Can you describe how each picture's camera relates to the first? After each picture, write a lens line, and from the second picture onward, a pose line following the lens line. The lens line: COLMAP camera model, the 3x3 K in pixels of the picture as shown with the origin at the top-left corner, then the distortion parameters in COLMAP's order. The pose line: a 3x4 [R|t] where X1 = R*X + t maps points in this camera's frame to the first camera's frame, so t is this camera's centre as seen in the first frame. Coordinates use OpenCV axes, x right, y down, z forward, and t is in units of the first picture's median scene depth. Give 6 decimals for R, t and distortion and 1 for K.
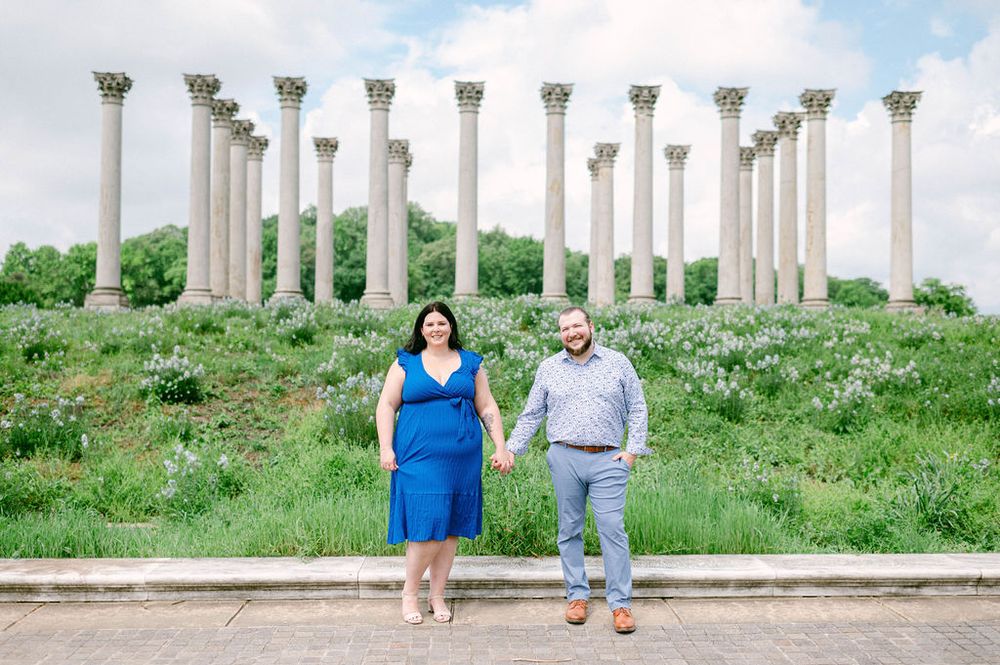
lens RADIAL K [[1065.8, 0, 502.6], [0, 1065.8, 333.5], [0, 0, 1]] dist [0.008839, 0.000000]
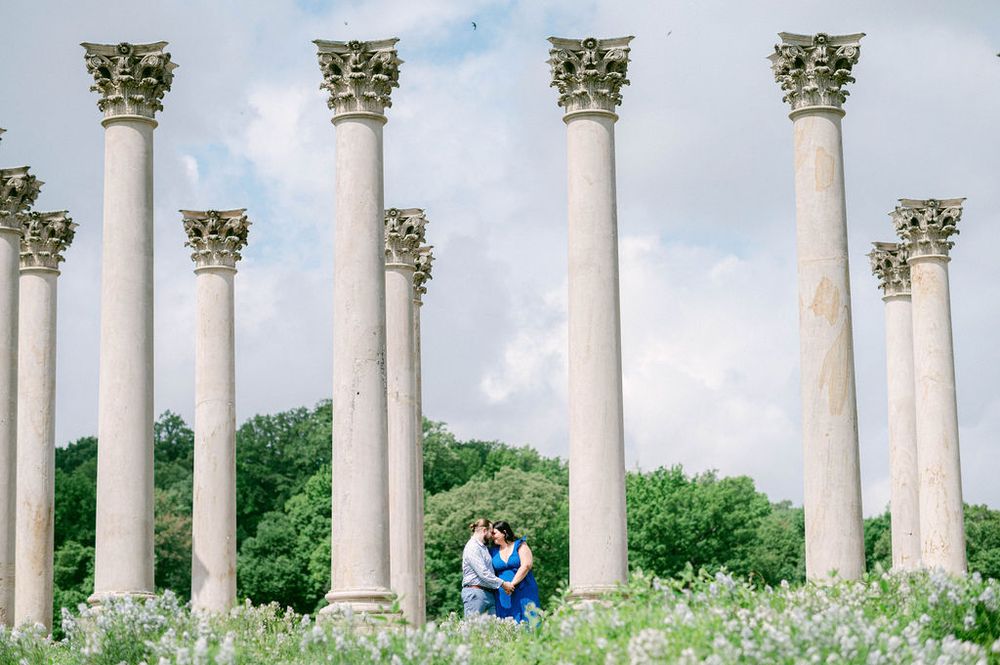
lens RADIAL K [[2411.4, 0, 499.5], [0, 2411.4, 331.3], [0, 0, 1]] dist [0.045537, 0.000000]
pose [[0.998735, -0.032679, -0.038213, -0.027369], [0.026506, 0.988000, -0.152163, -0.000083], [0.042727, 0.150958, 0.987616, 0.122923]]
